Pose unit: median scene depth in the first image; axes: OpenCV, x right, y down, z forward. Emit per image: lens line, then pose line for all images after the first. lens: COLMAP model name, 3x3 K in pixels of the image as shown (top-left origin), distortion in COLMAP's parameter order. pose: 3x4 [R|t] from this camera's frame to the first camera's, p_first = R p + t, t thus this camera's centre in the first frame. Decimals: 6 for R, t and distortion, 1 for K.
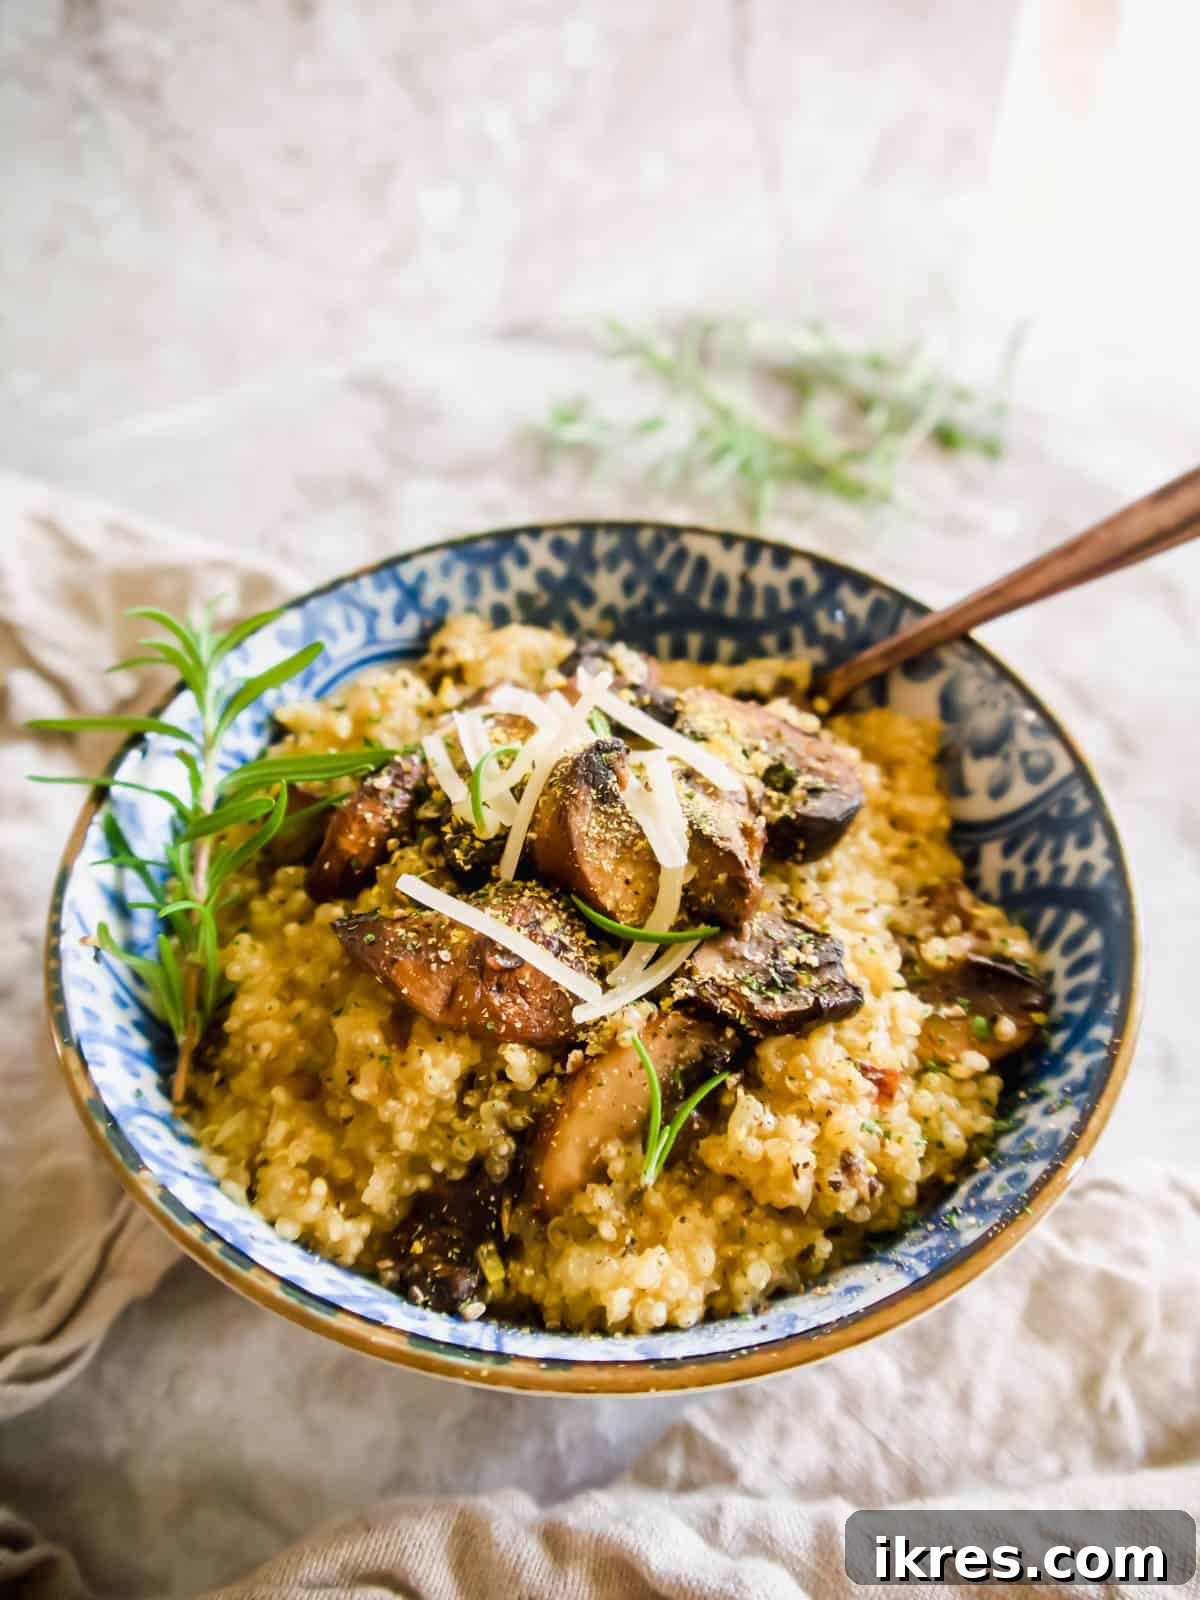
lens RADIAL K [[1178.6, 0, 600.0], [0, 1178.6, 800.0], [0, 0, 1]] dist [-0.031795, 0.002041]
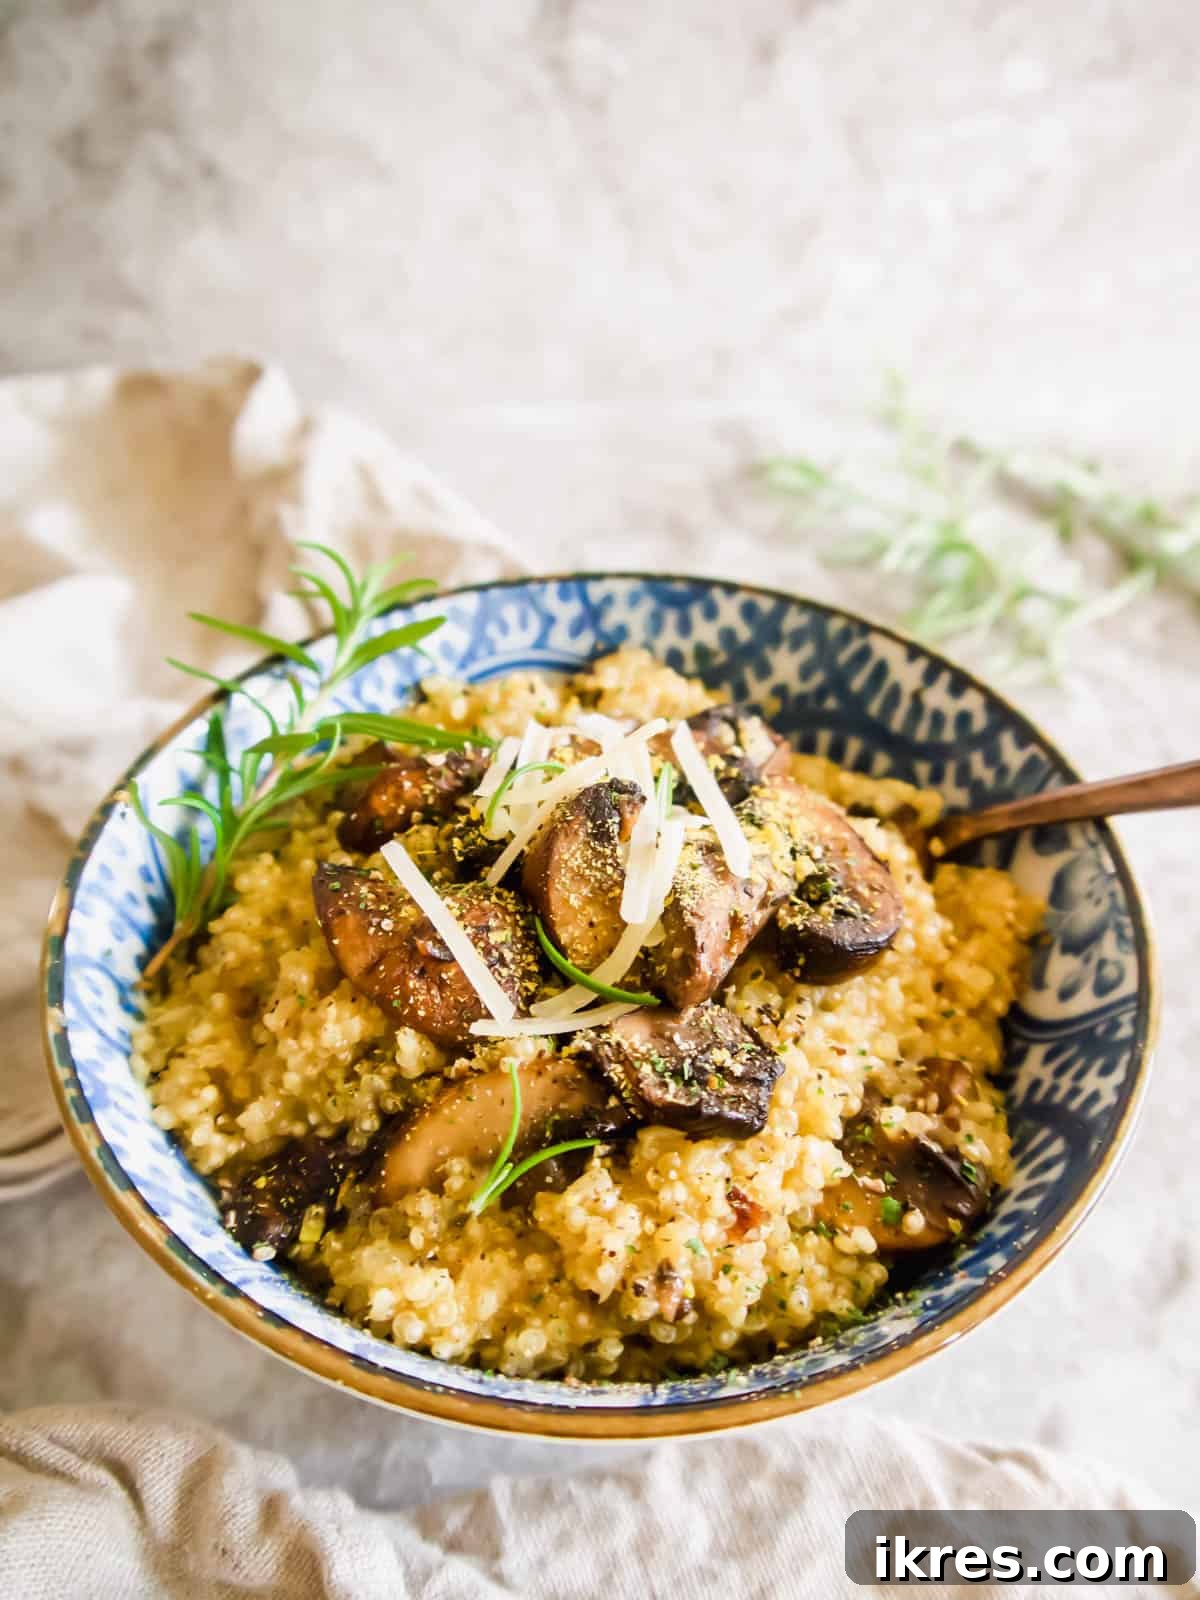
lens RADIAL K [[1242.4, 0, 662.9], [0, 1242.4, 863.8], [0, 0, 1]] dist [-0.032366, -0.003059]
pose [[0.911308, 0.327993, -0.248873, 0.305840], [-0.336746, 0.941563, 0.007823, -0.004764], [0.236896, 0.076677, 0.968504, 0.018825]]
